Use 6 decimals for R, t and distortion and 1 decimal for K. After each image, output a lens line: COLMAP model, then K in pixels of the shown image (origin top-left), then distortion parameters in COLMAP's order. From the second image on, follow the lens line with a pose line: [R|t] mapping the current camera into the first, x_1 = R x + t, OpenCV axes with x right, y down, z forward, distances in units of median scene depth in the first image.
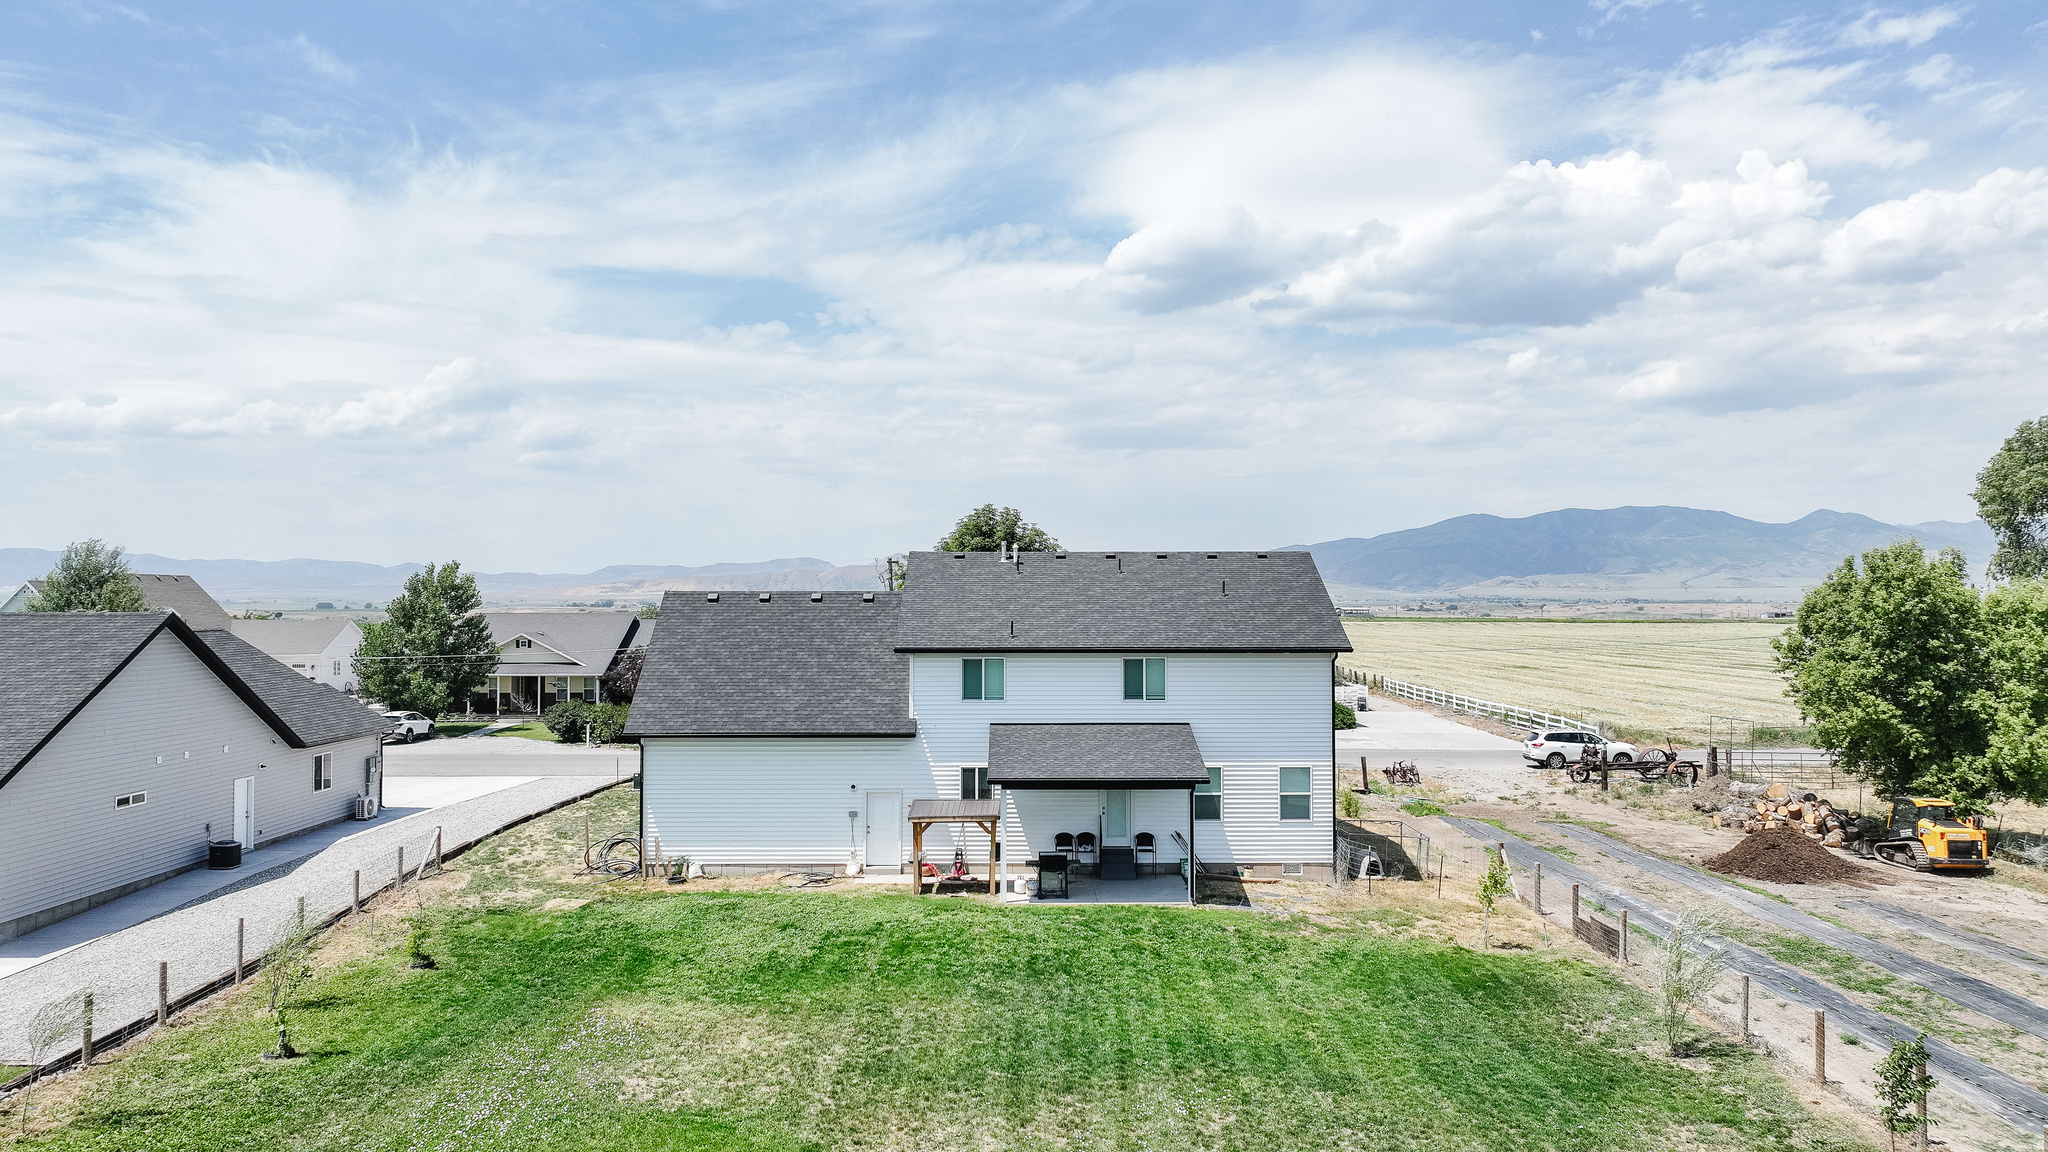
lens RADIAL K [[1415.8, 0, 1018.6], [0, 1415.8, 568.4], [0, 0, 1]] dist [-0.004257, 0.013922]
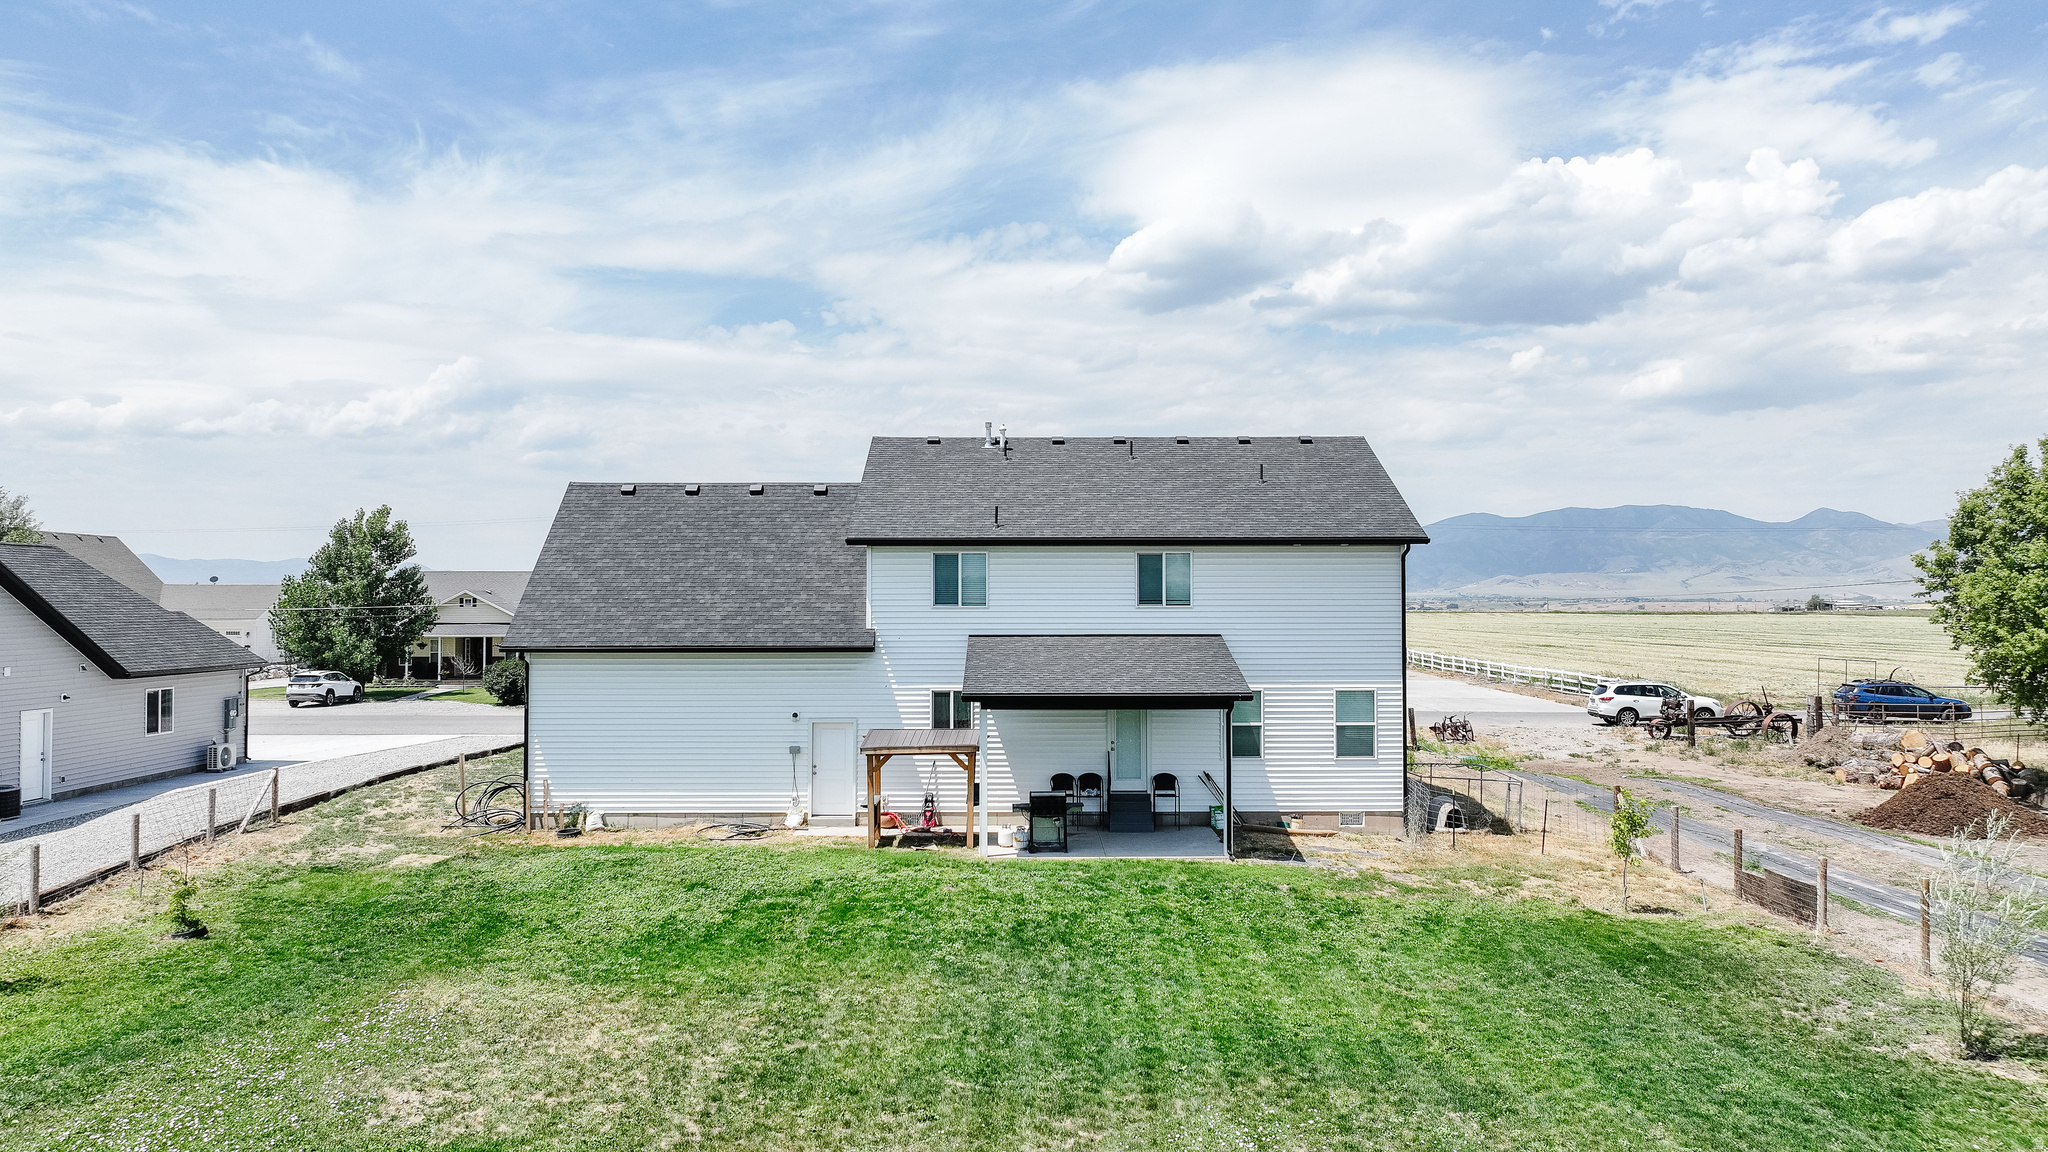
lens RADIAL K [[1415.8, 0, 1029.0], [0, 1415.8, 576.1], [0, 0, 1]] dist [-0.004257, 0.013922]
pose [[0.999995, 0.000100, 0.003018, 0.010784], [-0.000117, 0.999983, 0.005775, 0.072158], [-0.003017, -0.005775, 0.999979, 0.211672]]
